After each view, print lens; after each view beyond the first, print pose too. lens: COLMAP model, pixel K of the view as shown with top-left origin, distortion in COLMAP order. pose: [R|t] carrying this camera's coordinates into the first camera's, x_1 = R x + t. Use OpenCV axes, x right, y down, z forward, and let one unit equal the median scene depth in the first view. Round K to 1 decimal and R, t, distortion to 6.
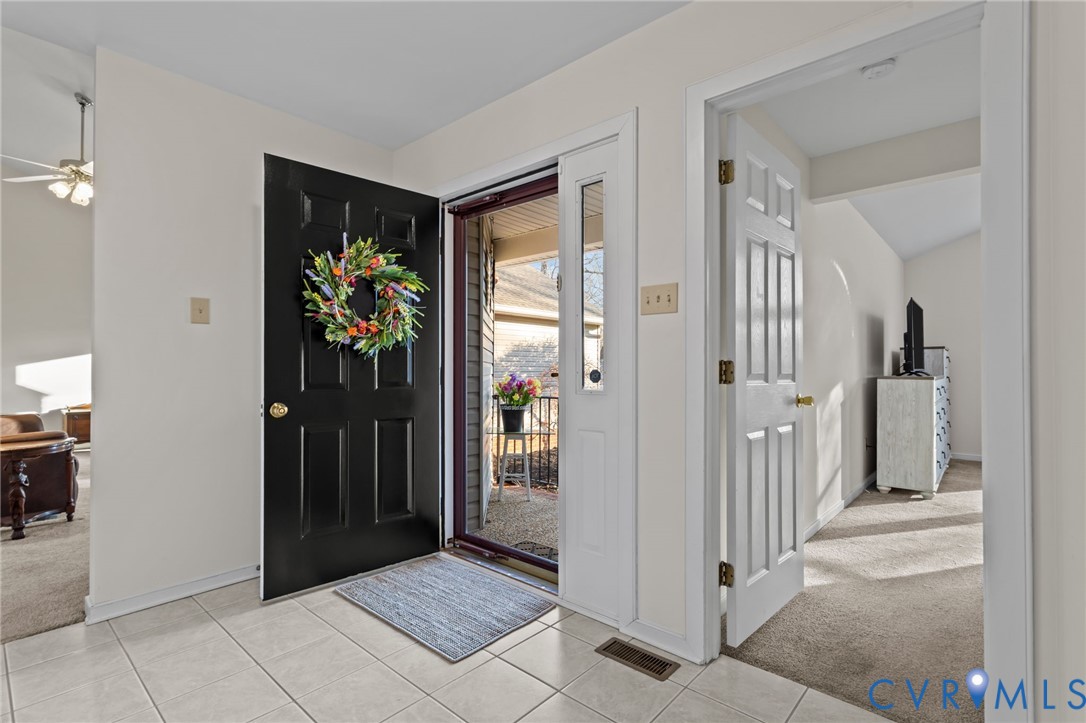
lens RADIAL K [[513.4, 0, 543.1], [0, 513.4, 362.9], [0, 0, 1]] dist [0.005939, -0.000927]
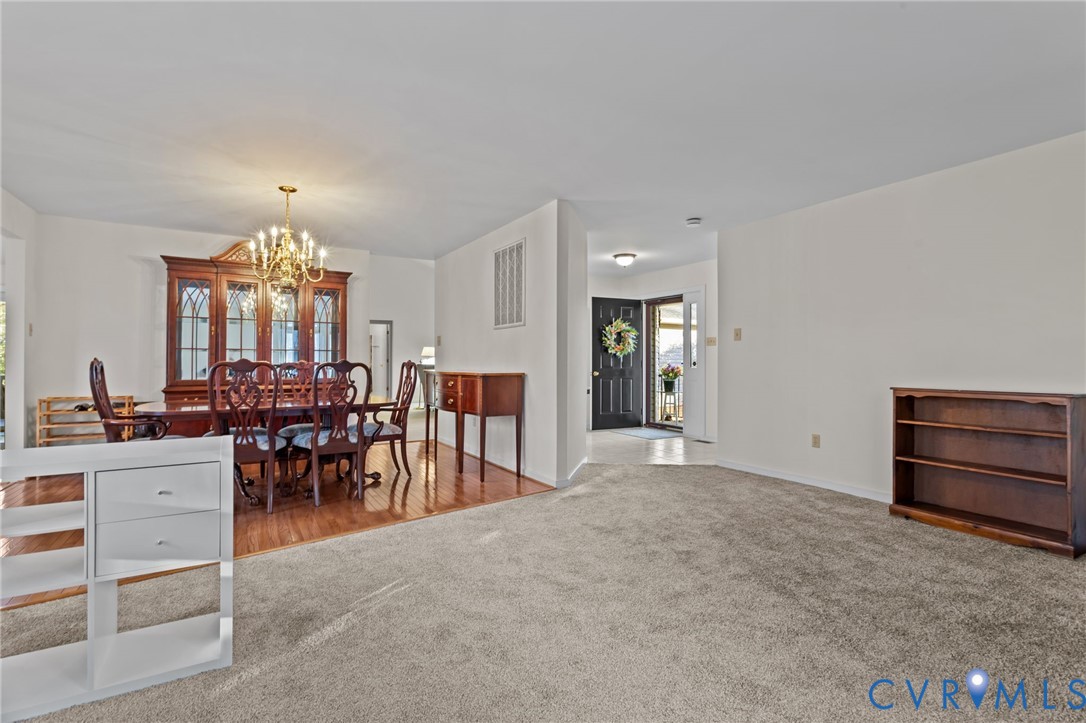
lens RADIAL K [[513.4, 0, 545.4], [0, 513.4, 350.7], [0, 0, 1]] dist [0.005939, -0.000927]
pose [[0.955860, -0.003581, -0.293801, 0.126149], [0.001145, 0.999964, -0.008462, -0.025804], [0.293821, 0.007753, 0.955829, -1.956089]]
